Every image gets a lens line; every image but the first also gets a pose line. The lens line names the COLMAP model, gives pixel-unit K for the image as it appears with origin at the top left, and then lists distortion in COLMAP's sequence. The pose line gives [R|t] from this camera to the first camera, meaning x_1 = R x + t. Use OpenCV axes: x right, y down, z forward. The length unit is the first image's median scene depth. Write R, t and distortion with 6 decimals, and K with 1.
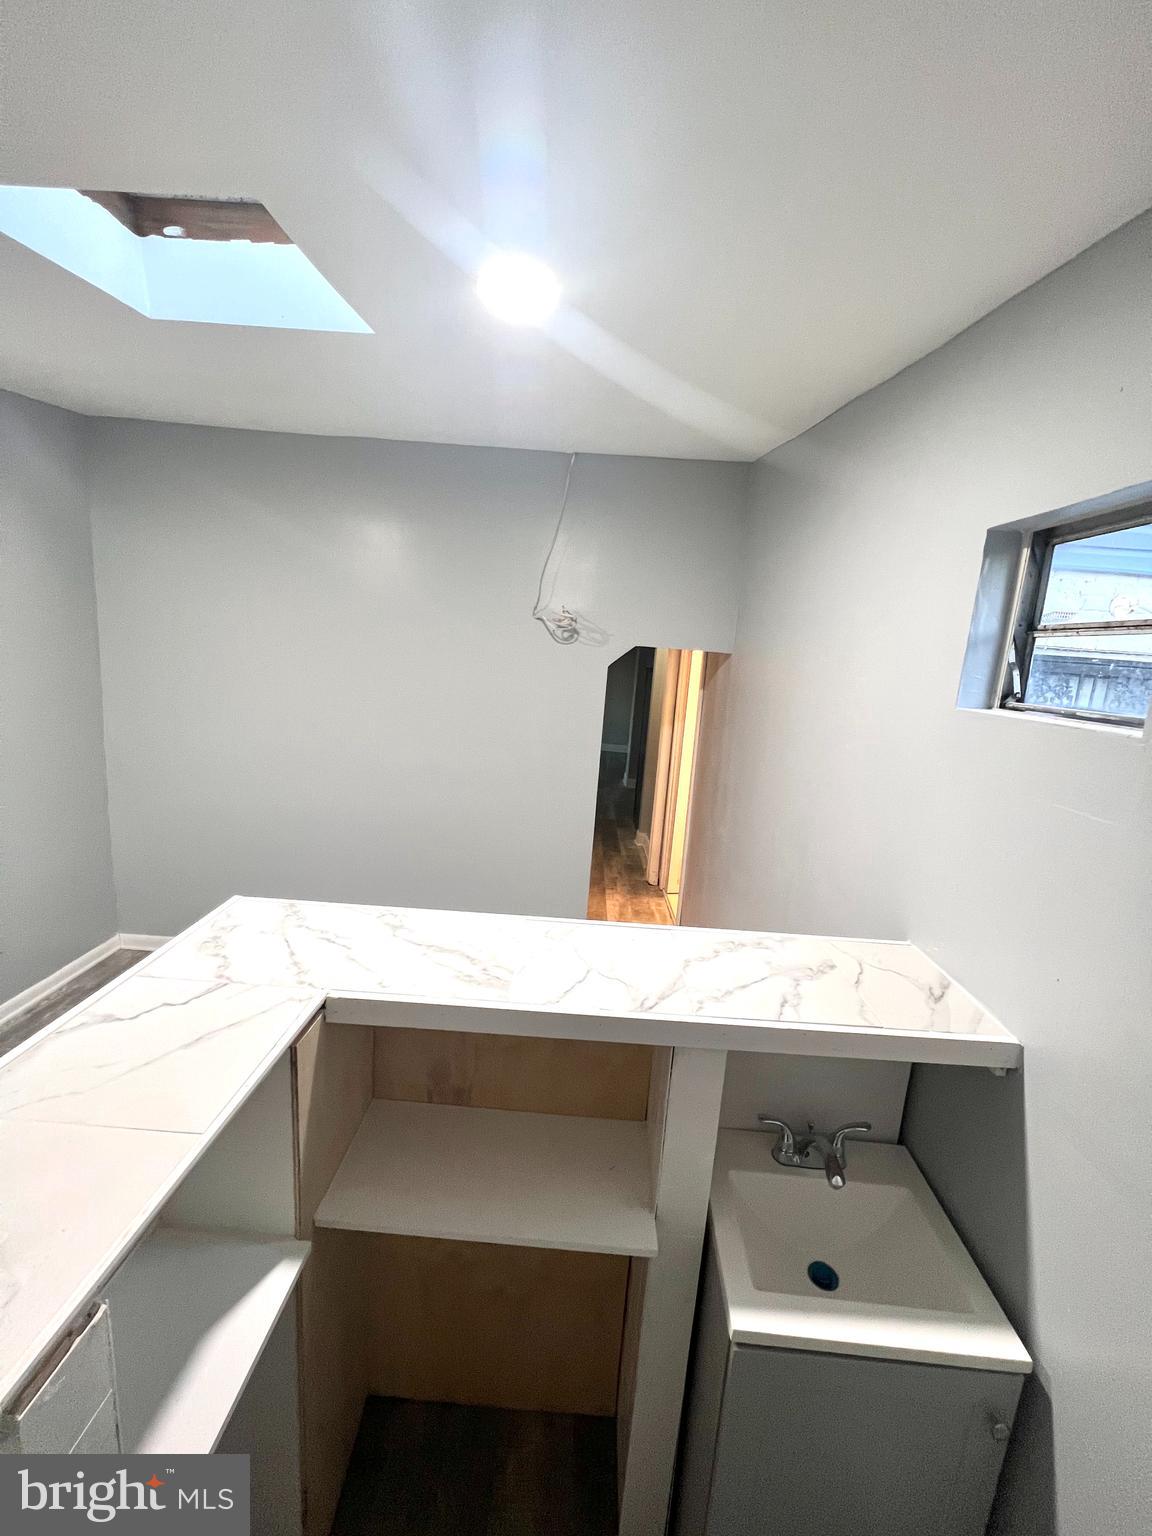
lens RADIAL K [[611.8, 0, 576.0], [0, 611.8, 768.0], [0, 0, 1]] dist [-0.001226, 0.000266]
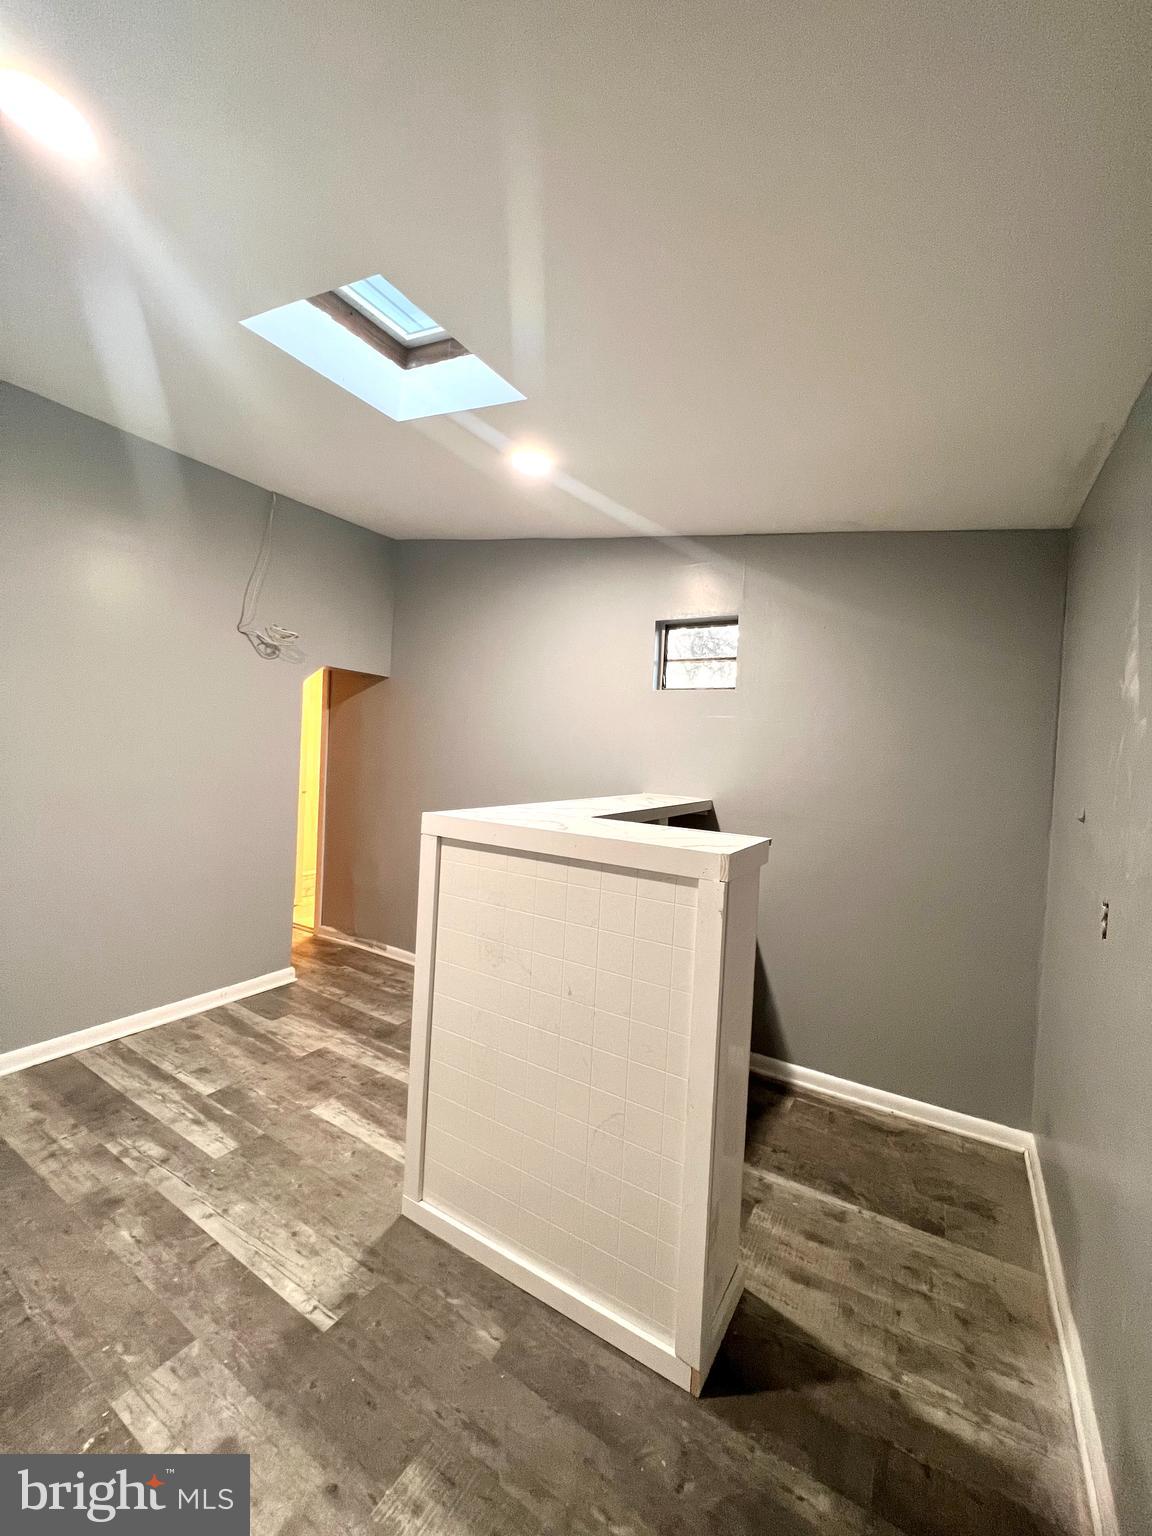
lens RADIAL K [[611.8, 0, 576.0], [0, 611.8, 768.0], [0, 0, 1]] dist [-0.001226, 0.000266]
pose [[0.514935, -0.071336, 0.854256, -1.700392], [0.148972, 0.988815, -0.007226, 0.192214], [-0.844185, 0.130981, 0.519803, 0.015590]]
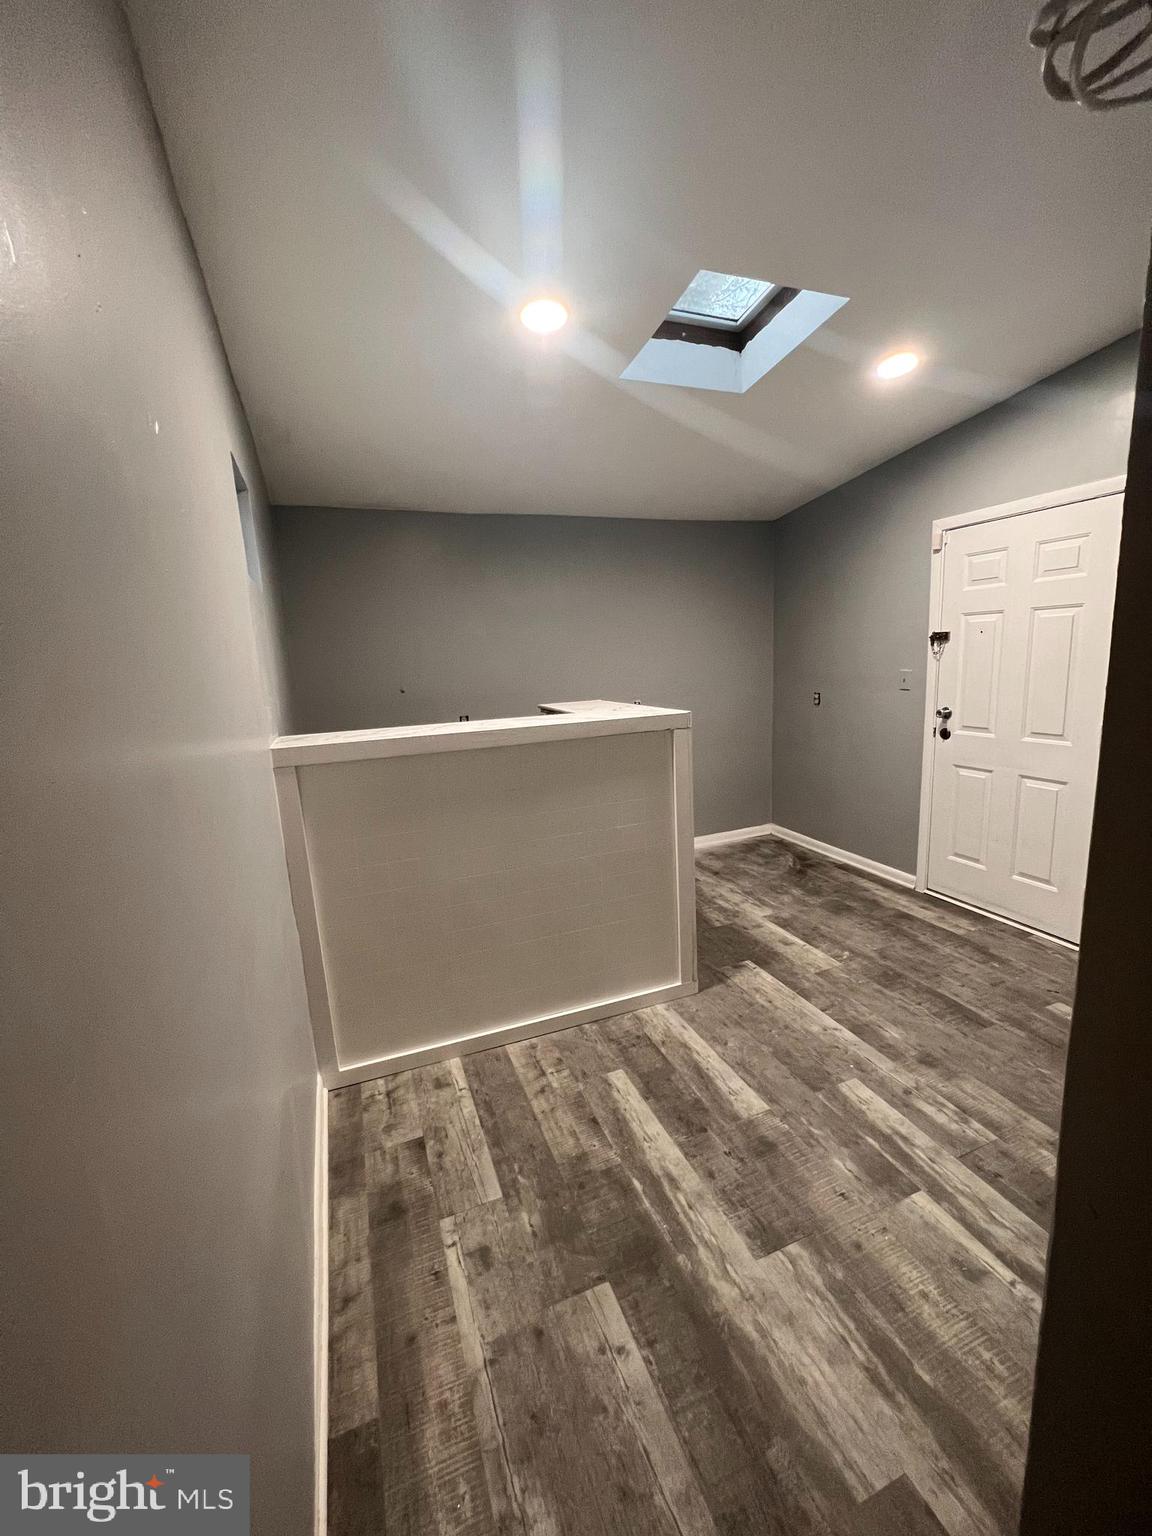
lens RADIAL K [[611.8, 0, 576.0], [0, 611.8, 768.0], [0, 0, 1]] dist [-0.001226, 0.000266]
pose [[-0.927270, 0.039770, -0.372274, 0.425016], [-0.089962, 0.941541, 0.324665, -0.196802], [0.363423, 0.334543, -0.869485, 2.717669]]
